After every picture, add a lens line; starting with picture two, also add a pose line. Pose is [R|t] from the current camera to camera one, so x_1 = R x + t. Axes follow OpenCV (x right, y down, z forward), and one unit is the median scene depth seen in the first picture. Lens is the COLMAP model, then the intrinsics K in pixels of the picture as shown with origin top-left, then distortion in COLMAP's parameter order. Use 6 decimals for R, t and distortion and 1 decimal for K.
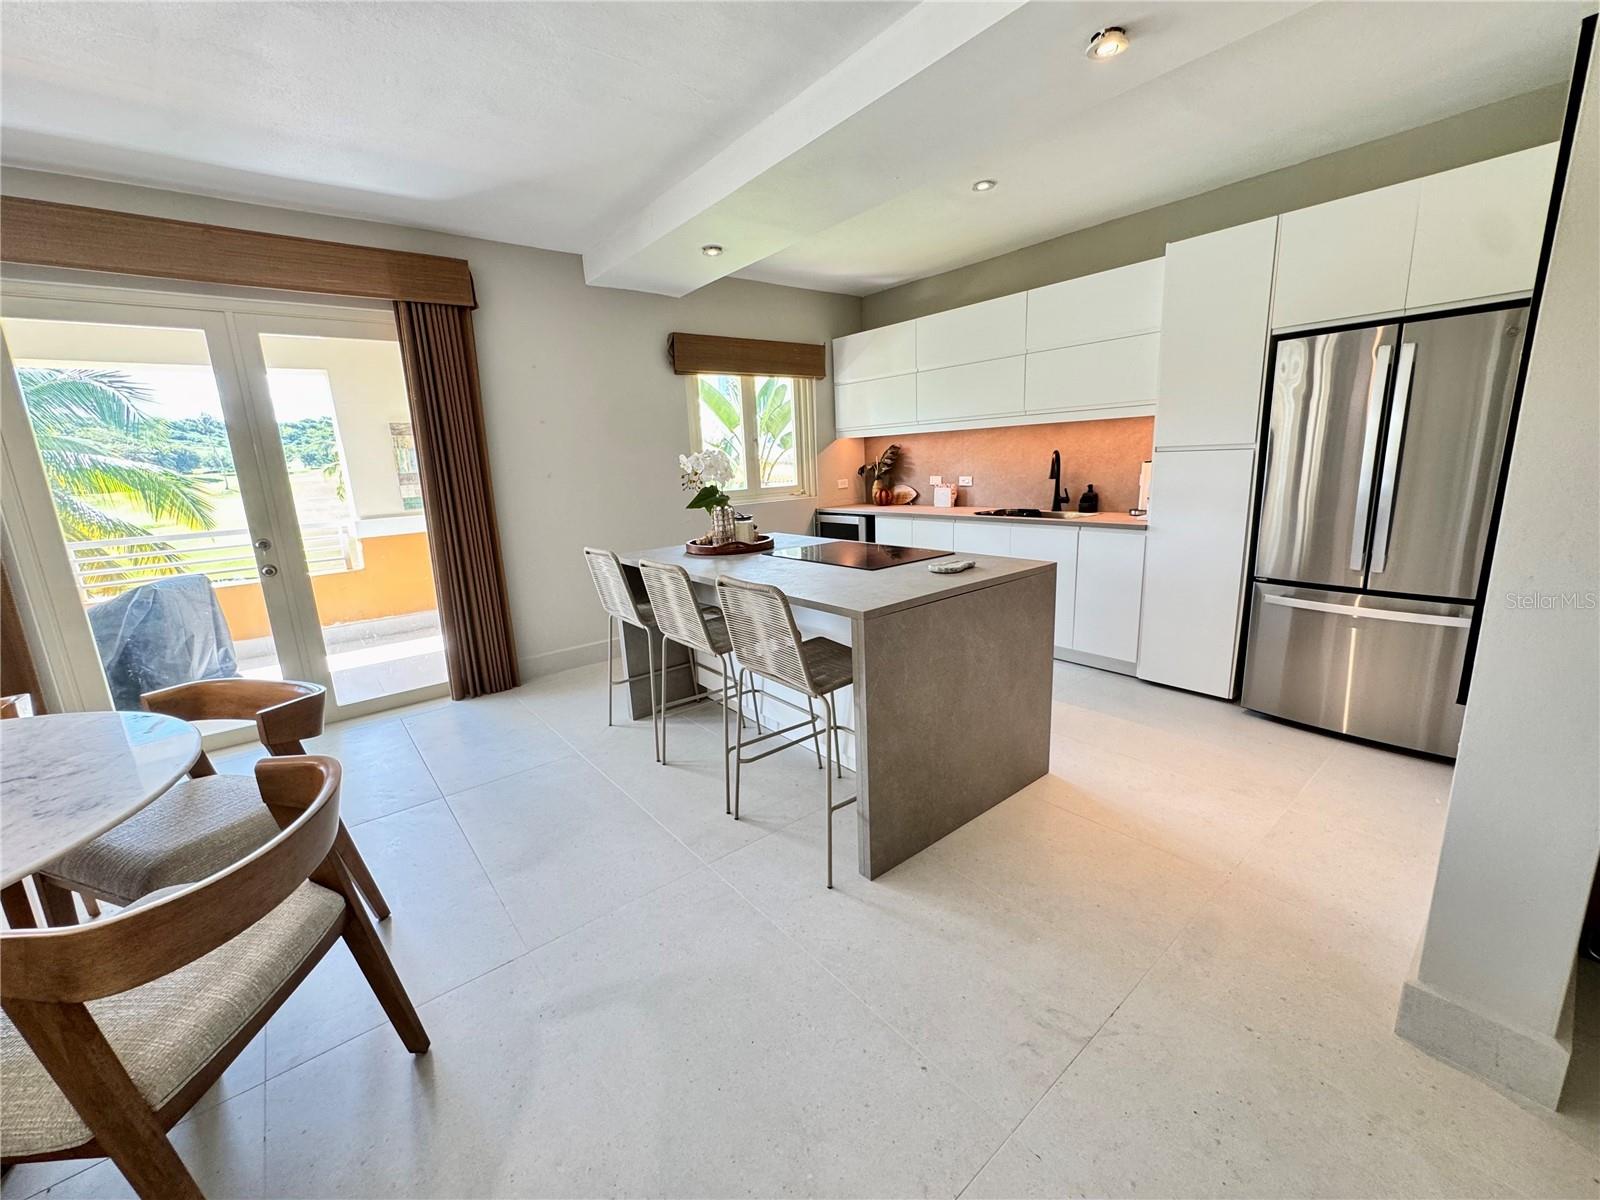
lens RADIAL K [[642.7, 0, 799.9], [0, 642.7, 594.1], [0, 0, 1]] dist [-0.003856, 0.000071]
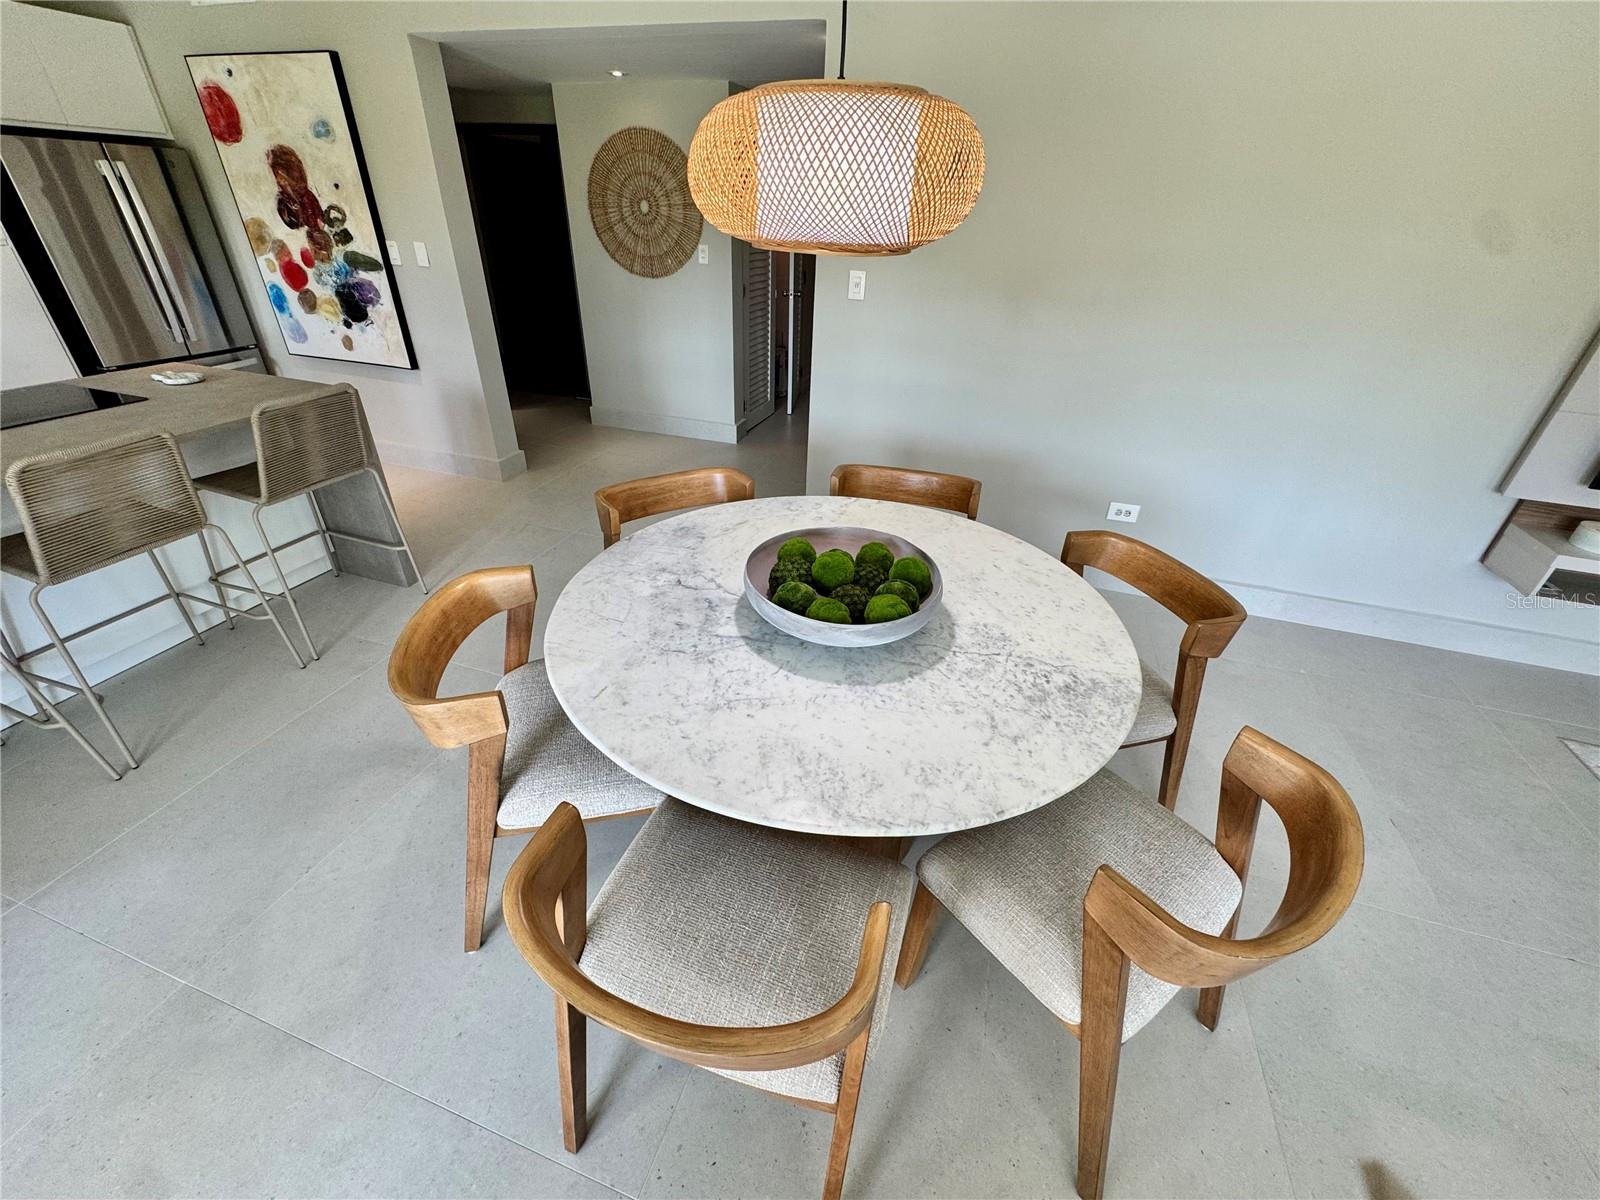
lens RADIAL K [[642.7, 0, 805.7], [0, 642.7, 598.8], [0, 0, 1]] dist [-0.003856, 0.000071]
pose [[-0.543255, -0.412446, 0.731274, -0.601954], [0.163734, 0.802241, 0.574108, -0.090118], [-0.823447, 0.431622, -0.368290, 0.342809]]
